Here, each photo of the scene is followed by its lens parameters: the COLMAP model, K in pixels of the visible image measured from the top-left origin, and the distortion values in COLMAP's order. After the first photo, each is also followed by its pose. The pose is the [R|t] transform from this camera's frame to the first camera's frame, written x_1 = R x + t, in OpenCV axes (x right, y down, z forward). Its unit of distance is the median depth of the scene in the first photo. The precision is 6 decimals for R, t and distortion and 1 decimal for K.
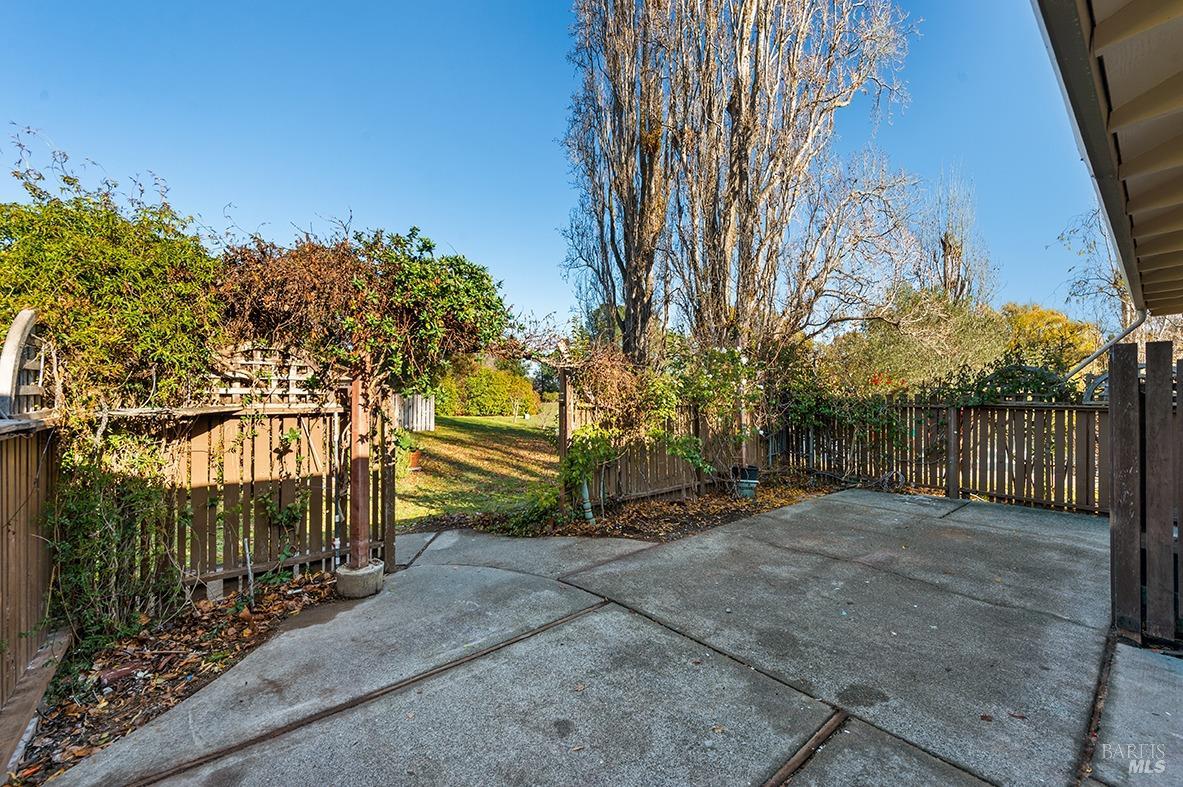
lens RADIAL K [[469.1, 0, 595.7], [0, 469.1, 394.9], [0, 0, 1]] dist [0.001301, -0.000262]
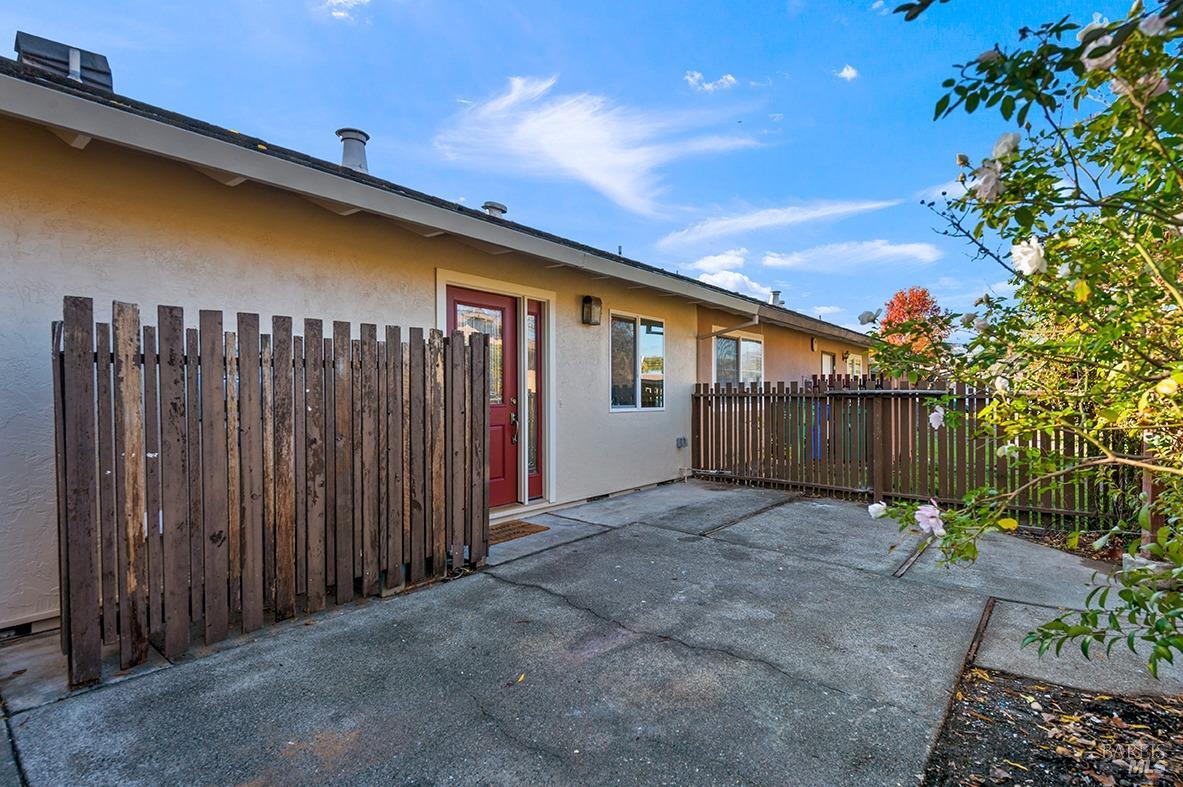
lens RADIAL K [[560.5, 0, 595.4], [0, 560.5, 394.7], [0, 0, 1]] dist [0.003789, -0.000184]
pose [[-0.982181, -0.004529, -0.187885, 0.877846], [-0.005418, 0.999976, 0.004217, 0.034167], [0.187861, 0.005160, -0.982182, 2.015925]]
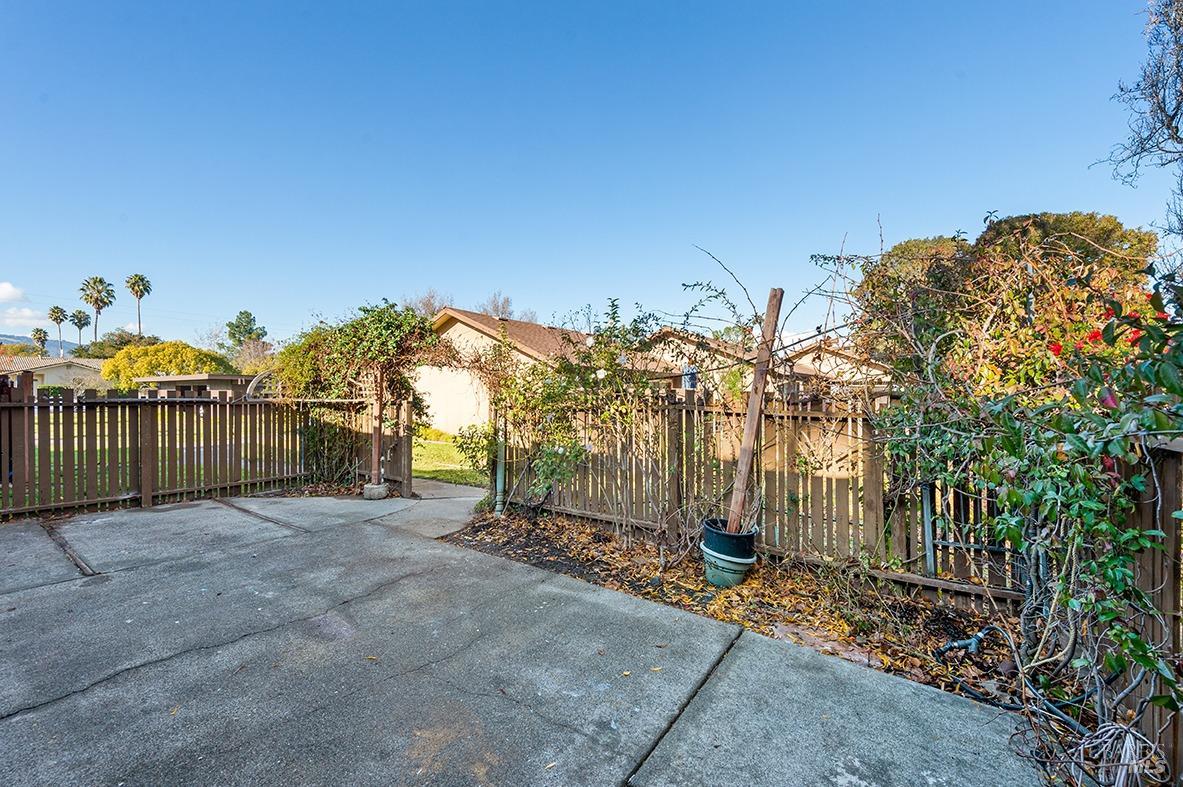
lens RADIAL K [[469.1, 0, 586.0], [0, 469.1, 395.9], [0, 0, 1]] dist [0.001301, -0.000262]
pose [[0.261053, -0.001770, -0.965323, 1.622163], [-0.007267, 0.999966, -0.003799, 0.007572], [0.965297, 0.008007, 0.261031, 1.398065]]
